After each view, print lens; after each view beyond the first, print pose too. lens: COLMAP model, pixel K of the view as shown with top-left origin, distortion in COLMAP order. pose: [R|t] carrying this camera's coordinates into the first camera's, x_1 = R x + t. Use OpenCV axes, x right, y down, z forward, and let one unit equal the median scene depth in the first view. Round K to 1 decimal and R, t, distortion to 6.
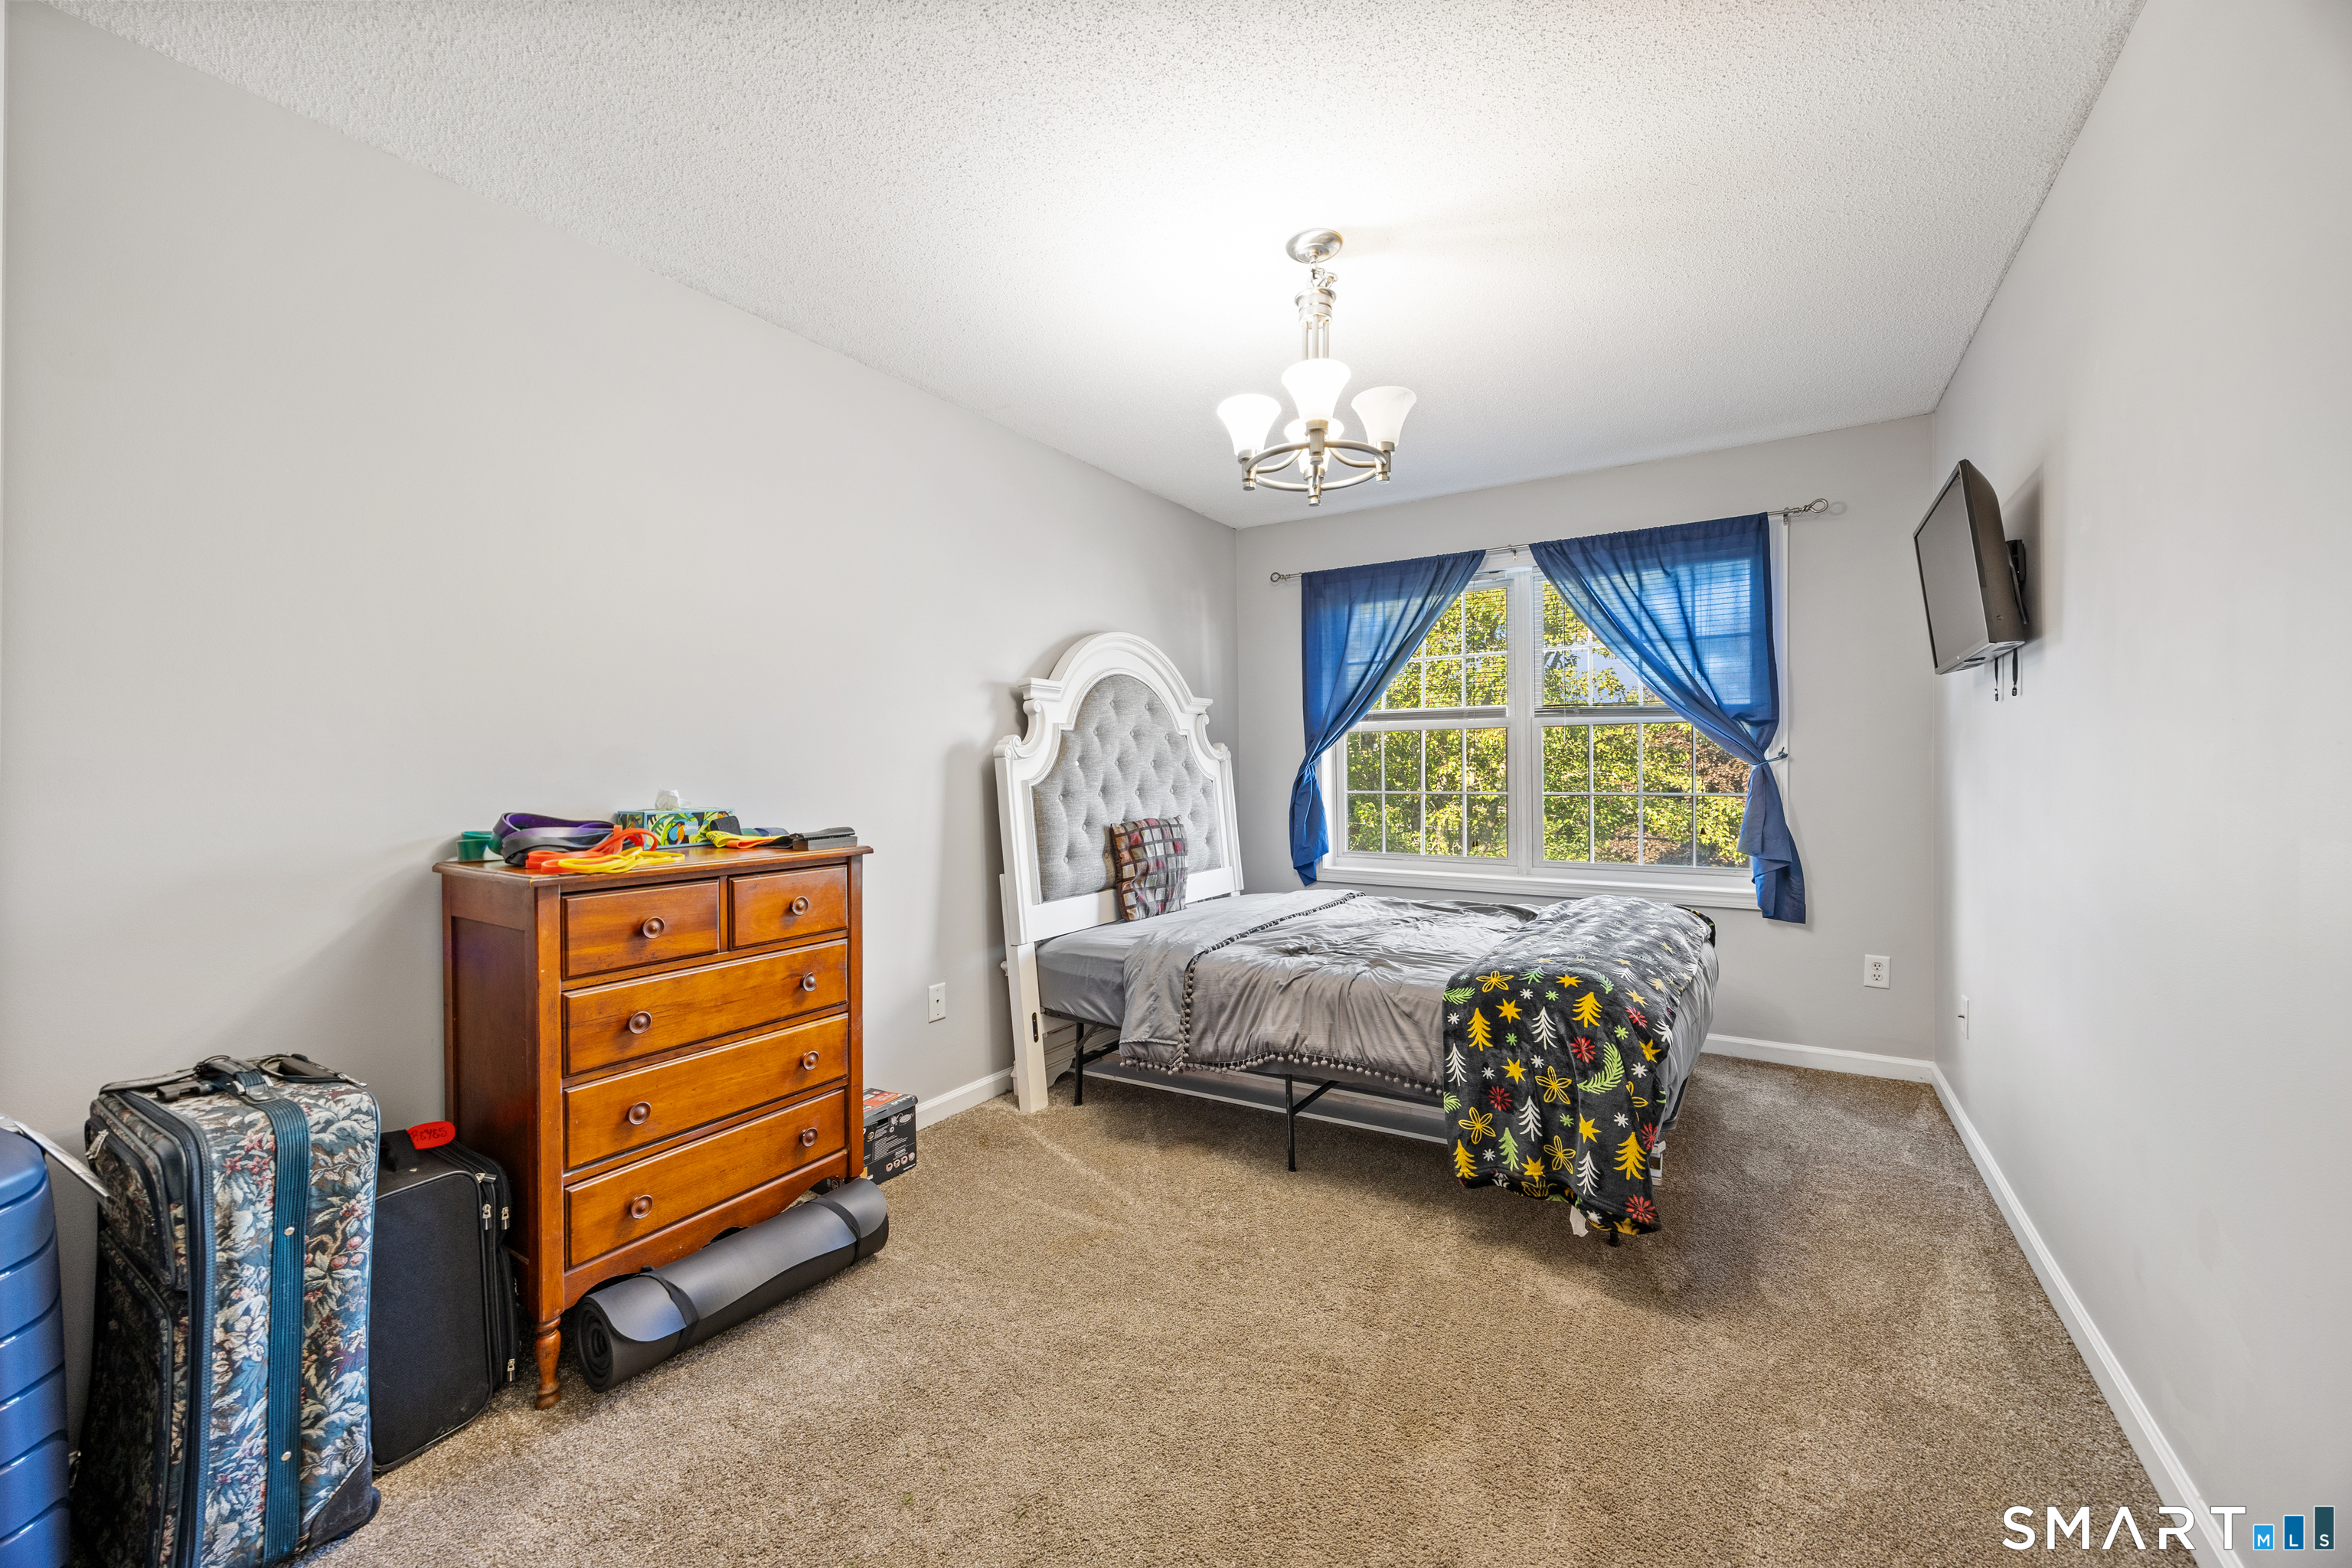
lens RADIAL K [[894.0, 0, 1176.0], [0, 894.0, 784.0], [0, 0, 1]] dist [0.000031, -0.000063]
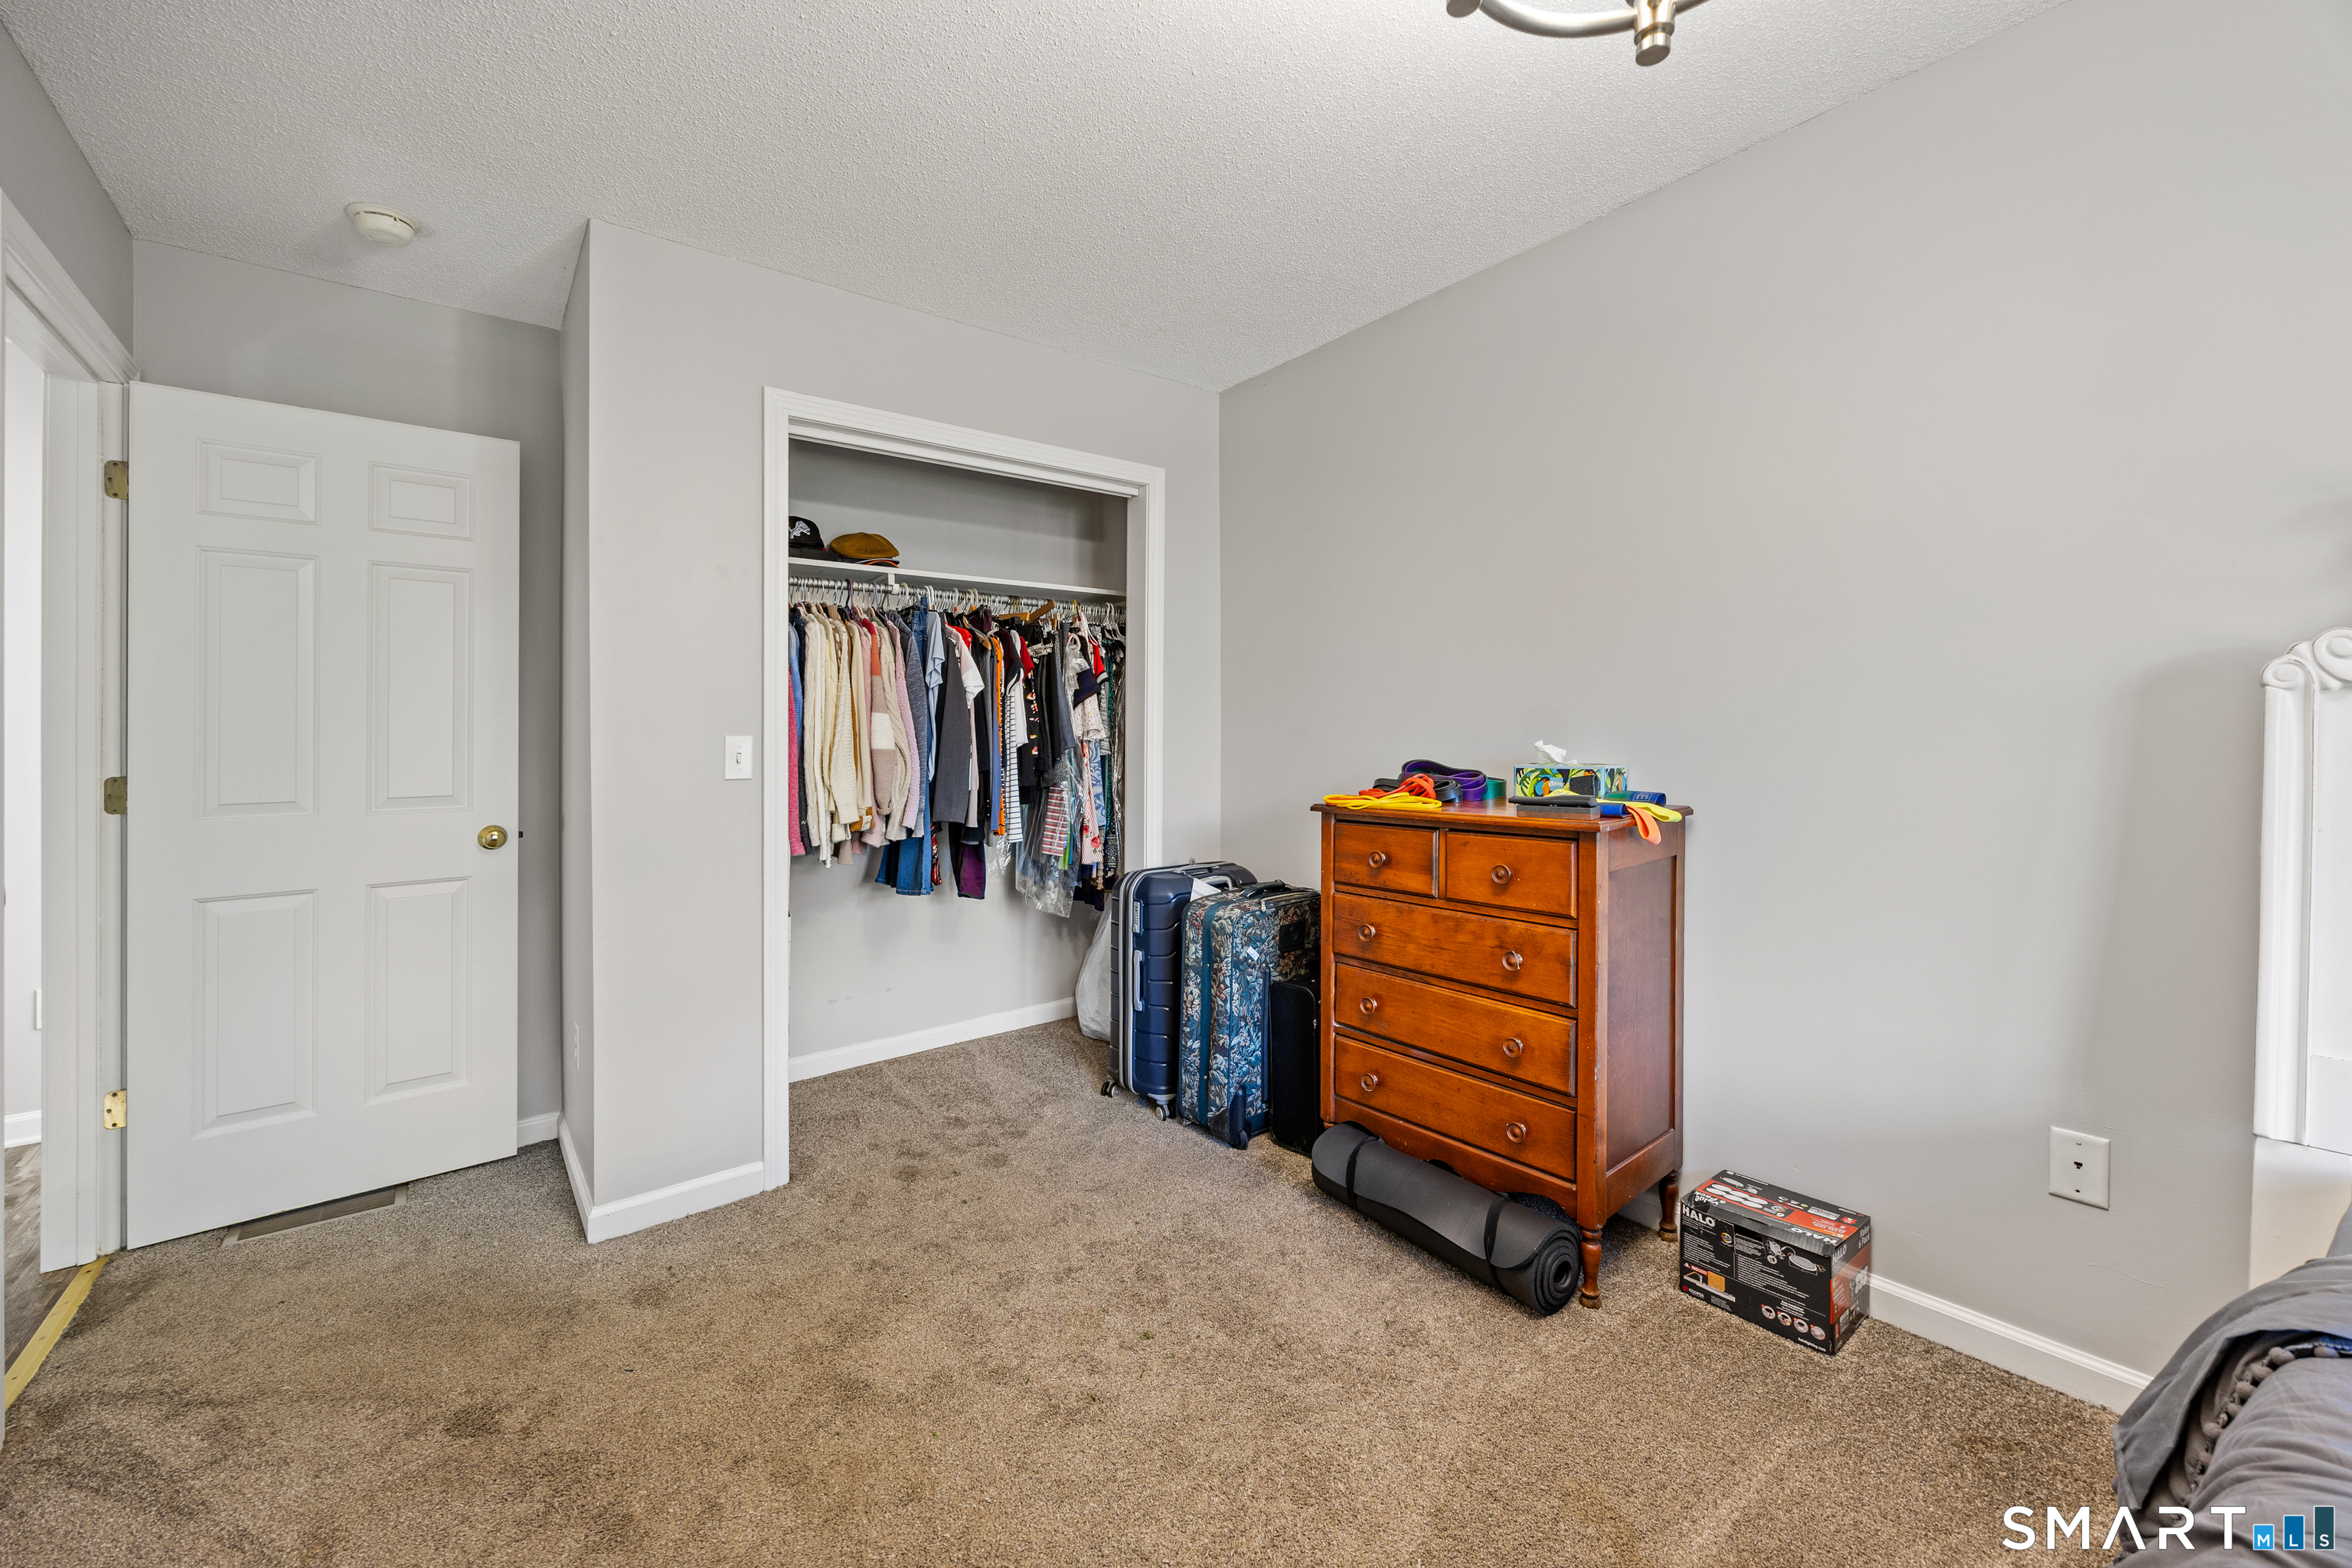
lens RADIAL K [[937.3, 0, 1178.1], [0, 937.3, 729.1], [0, 0, 1]] dist [-0.000056, -0.000003]
pose [[-0.332807, 0.010211, -0.942940, 0.588137], [0.006389, 0.999943, 0.008573, -0.023823], [0.942973, -0.003172, -0.332853, 0.980767]]
